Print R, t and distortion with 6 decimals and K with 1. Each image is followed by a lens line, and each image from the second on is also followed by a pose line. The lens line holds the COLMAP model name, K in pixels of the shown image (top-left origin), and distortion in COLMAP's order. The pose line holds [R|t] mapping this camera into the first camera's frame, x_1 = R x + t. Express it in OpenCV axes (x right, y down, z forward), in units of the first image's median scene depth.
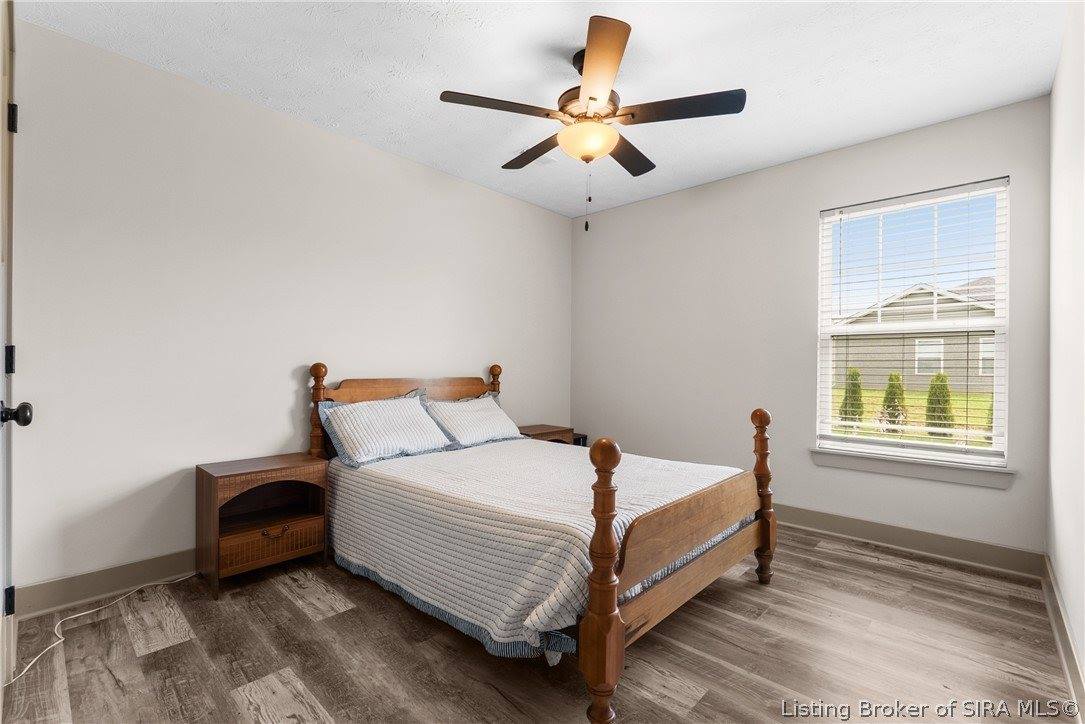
lens RADIAL K [[486.7, 0, 543.2], [0, 486.7, 364.9], [0, 0, 1]] dist [-0.005407, 0.000790]
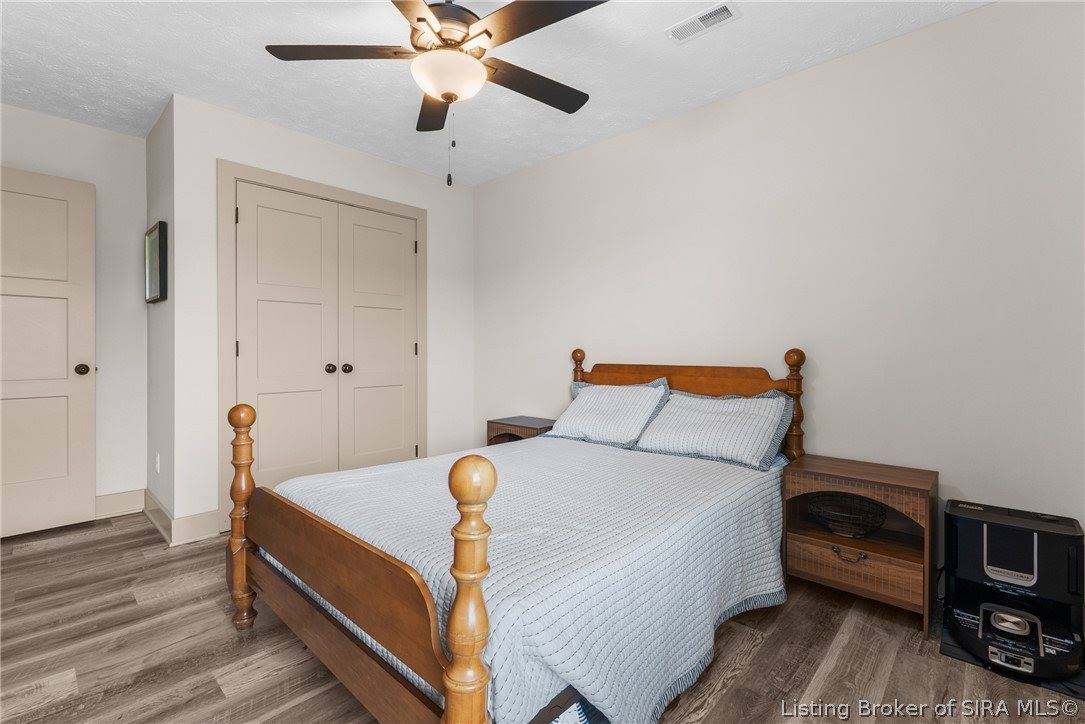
lens RADIAL K [[486.7, 0, 543.9], [0, 486.7, 355.7], [0, 0, 1]] dist [-0.005407, 0.000790]
pose [[-0.009853, -0.003571, -0.999945, 0.712036], [0.000349, 0.999994, -0.003575, 0.014668], [0.999951, -0.000384, -0.009852, 0.914741]]
